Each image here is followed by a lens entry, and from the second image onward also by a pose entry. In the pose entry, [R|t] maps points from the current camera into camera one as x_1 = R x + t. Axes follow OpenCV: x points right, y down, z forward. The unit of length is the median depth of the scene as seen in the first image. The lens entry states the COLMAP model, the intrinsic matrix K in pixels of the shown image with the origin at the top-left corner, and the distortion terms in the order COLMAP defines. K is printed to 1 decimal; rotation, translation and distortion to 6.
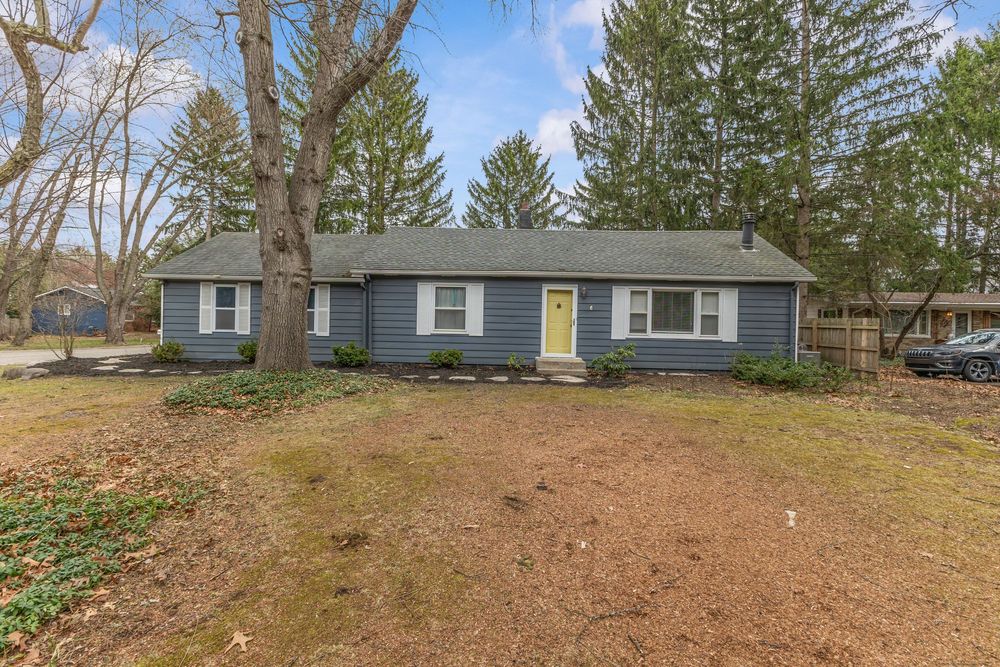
lens RADIAL K [[431.5, 0, 493.9], [0, 431.5, 332.9], [0, 0, 1]] dist [0.008458, 0.000927]
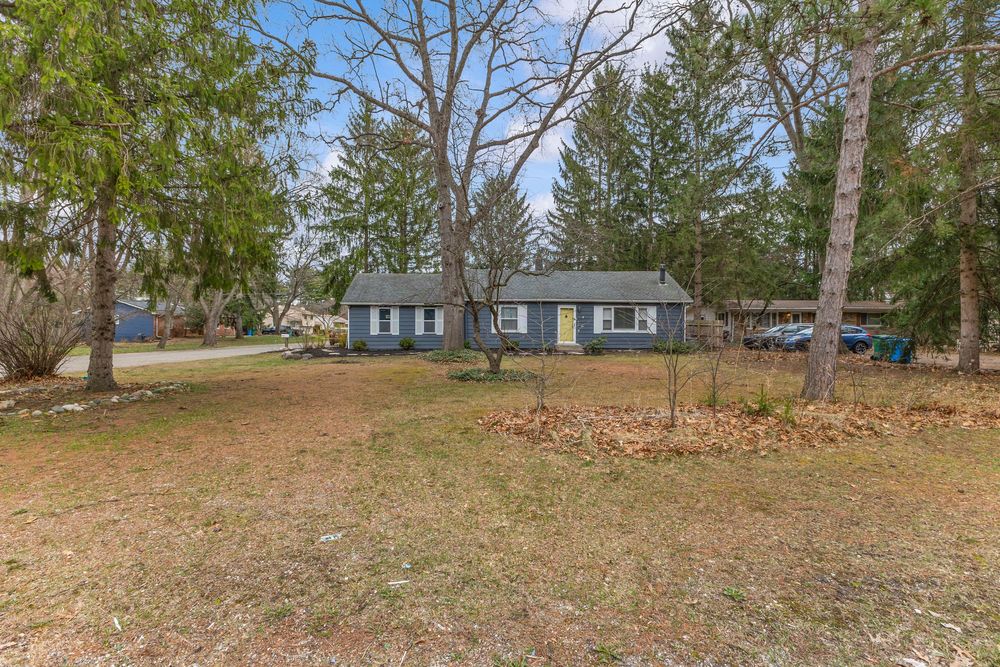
lens RADIAL K [[431.5, 0, 487.8], [0, 431.5, 335.5], [0, 0, 1]] dist [0.008458, 0.000927]
pose [[0.995610, -0.020438, 0.091338, -0.368485], [0.019482, 0.999746, 0.011347, -0.006946], [-0.091547, -0.009518, 0.995755, -0.859008]]
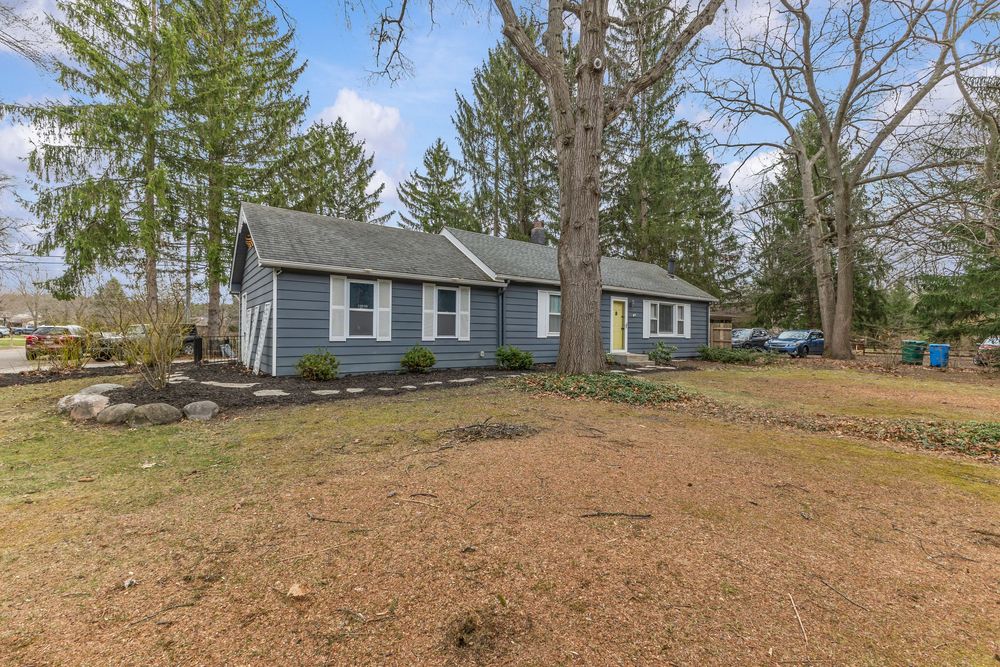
lens RADIAL K [[431.5, 0, 484.3], [0, 431.5, 332.4], [0, 0, 1]] dist [0.008458, 0.000927]
pose [[0.787675, -0.010816, 0.615996, -0.967630], [0.007767, 0.999941, 0.007626, -0.018335], [-0.616042, -0.001222, 0.787712, 0.222026]]
